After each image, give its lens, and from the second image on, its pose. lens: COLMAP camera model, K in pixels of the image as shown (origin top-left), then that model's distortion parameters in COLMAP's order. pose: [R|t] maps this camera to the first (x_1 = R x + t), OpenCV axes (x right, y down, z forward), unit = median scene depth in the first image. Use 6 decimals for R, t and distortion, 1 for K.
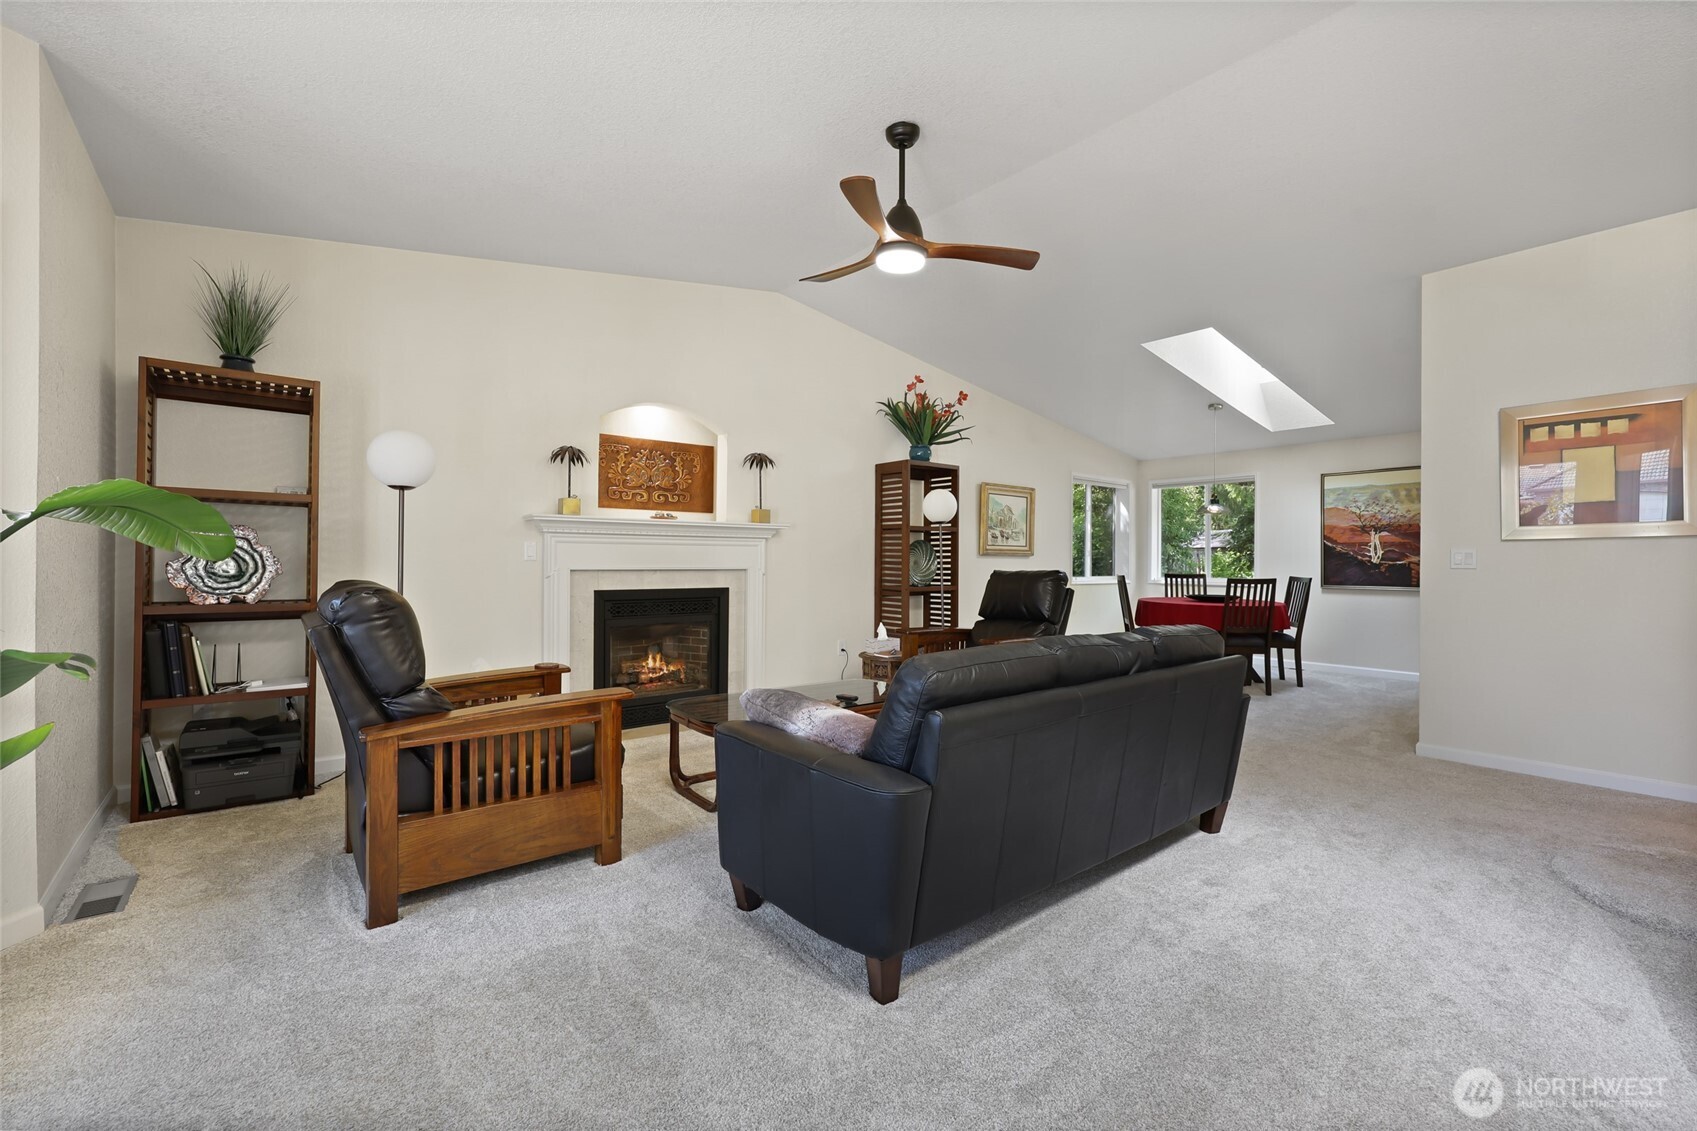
lens RADIAL K [[691.9, 0, 852.8], [0, 691.9, 564.3], [0, 0, 1]] dist [0.000109, 0.000202]
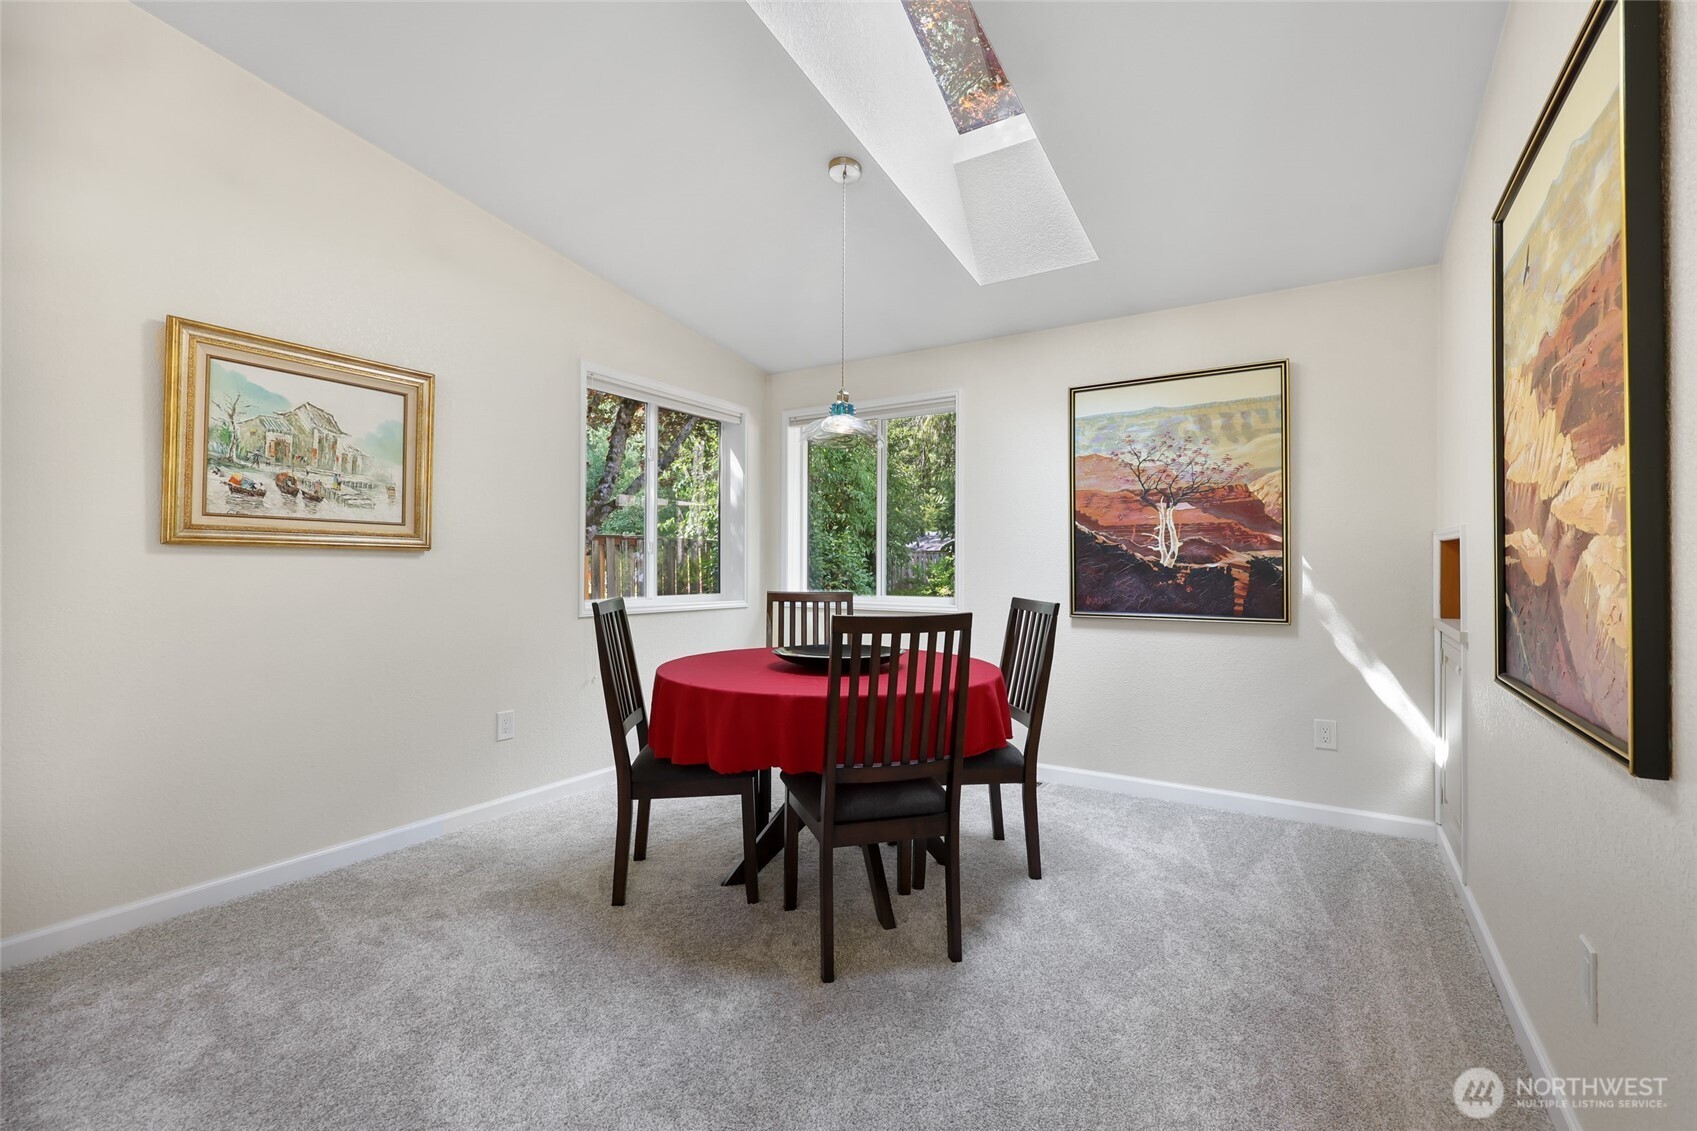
lens RADIAL K [[737.3, 0, 845.5], [0, 737.3, 564.9], [0, 0, 1]] dist [0.001305, 0.000012]
pose [[0.947887, -0.000814, 0.318606, 0.374035], [0.003238, 0.999970, -0.007080, -0.000195], [-0.318591, 0.007743, 0.947861, 0.578739]]
